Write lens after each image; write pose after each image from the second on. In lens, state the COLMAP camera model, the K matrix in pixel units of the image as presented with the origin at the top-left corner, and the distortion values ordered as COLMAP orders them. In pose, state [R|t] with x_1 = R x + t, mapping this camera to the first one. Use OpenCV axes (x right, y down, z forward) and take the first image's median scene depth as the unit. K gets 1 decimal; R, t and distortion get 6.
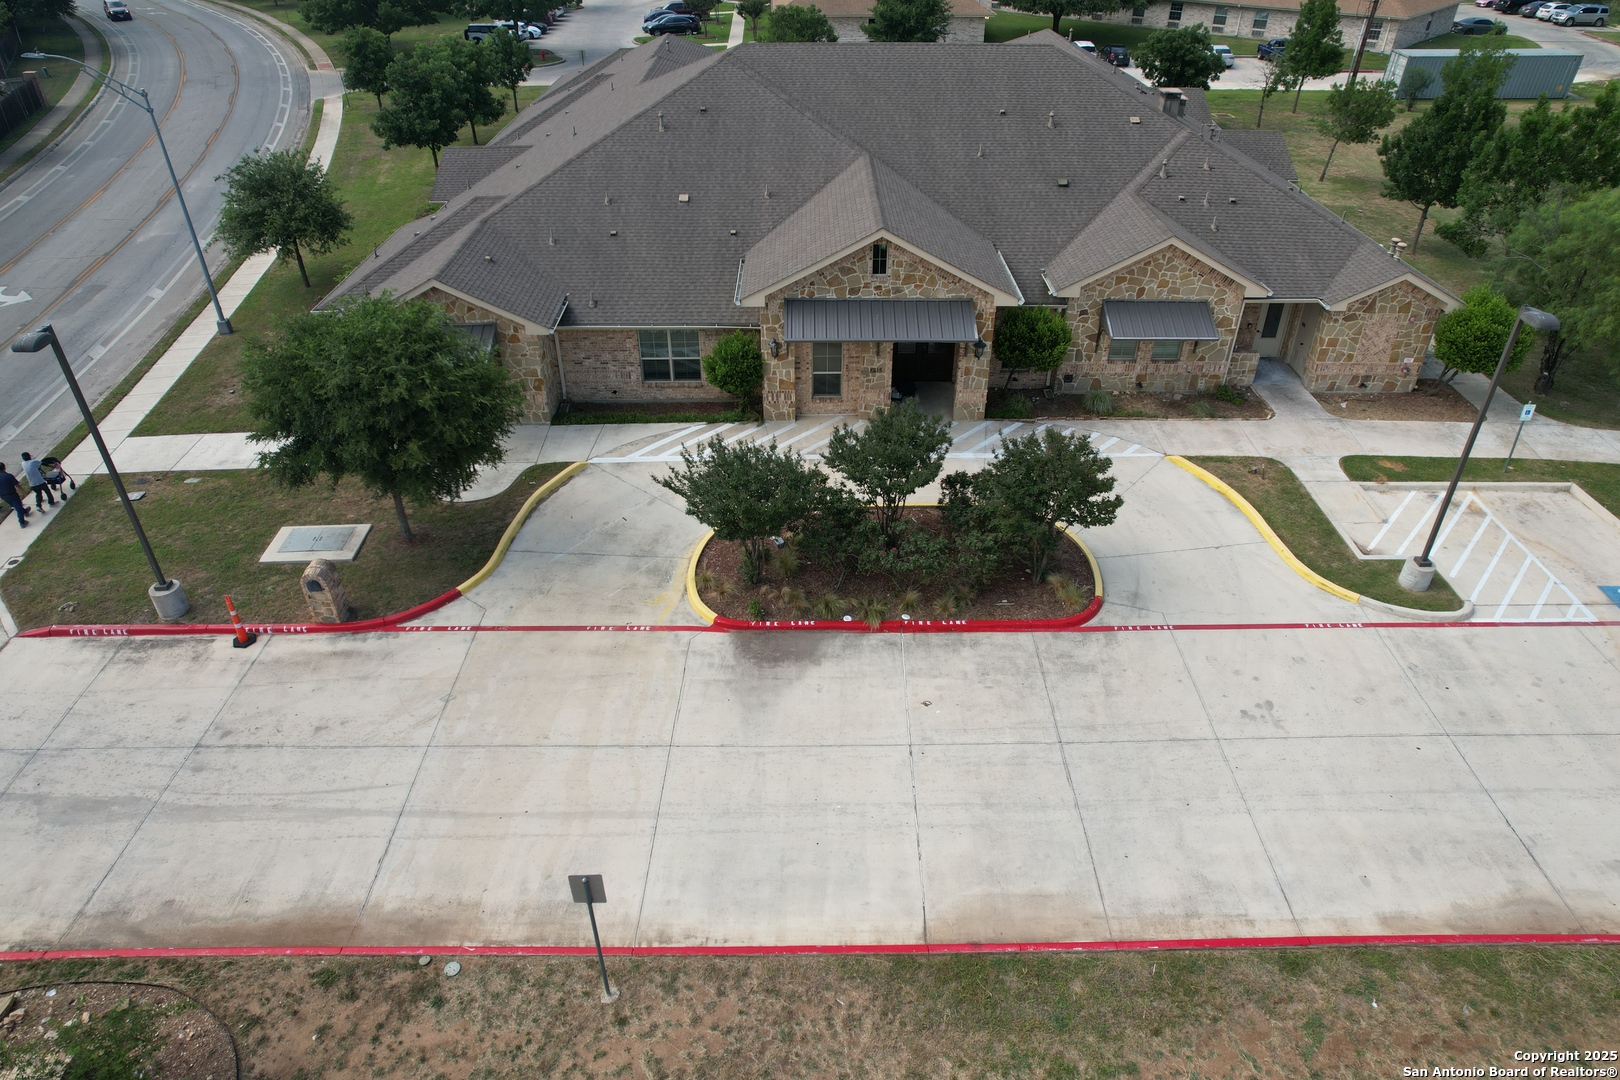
lens RADIAL K [[998.1, 0, 810.0], [0, 998.1, 540.0], [0, 0, 1]] dist [-0.044416, 0.002370]
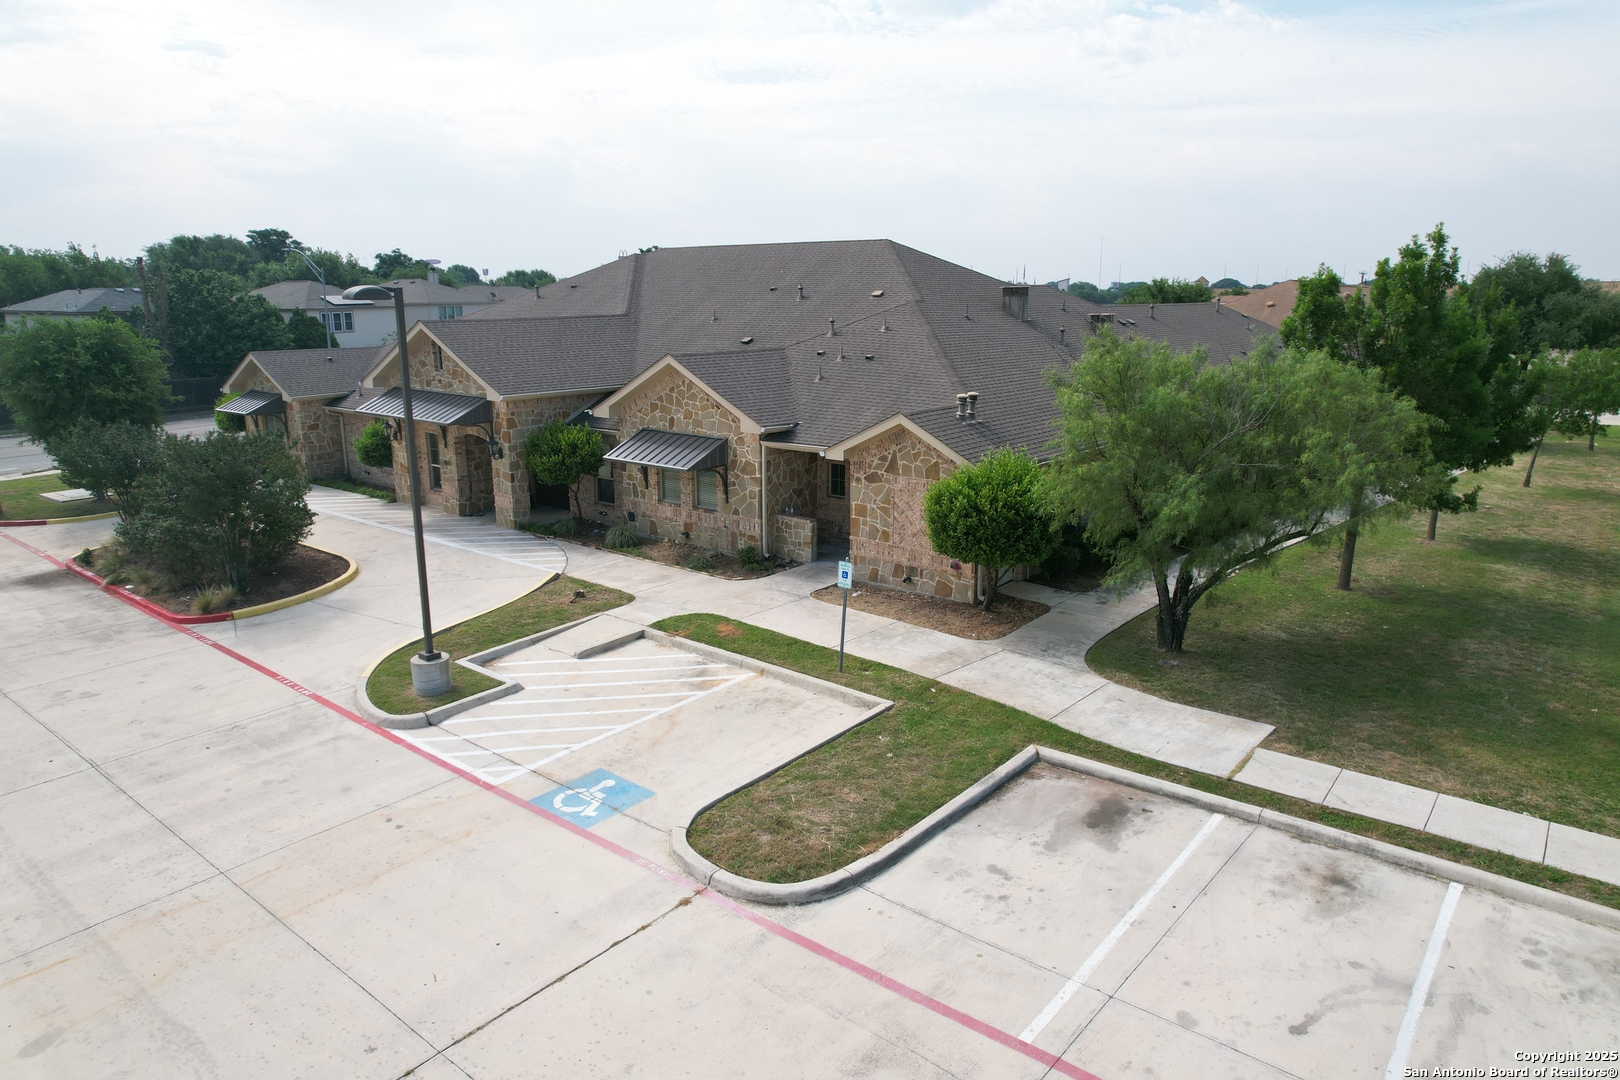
lens RADIAL K [[1029.8, 0, 810.0], [0, 1029.8, 540.0], [0, 0, 1]] dist [-0.004872, 0.000214]
pose [[0.762832, 0.146409, -0.629803, 1.045032], [-0.360540, 0.904865, -0.226342, 0.012854], [0.536748, 0.399730, 0.743046, 0.418882]]
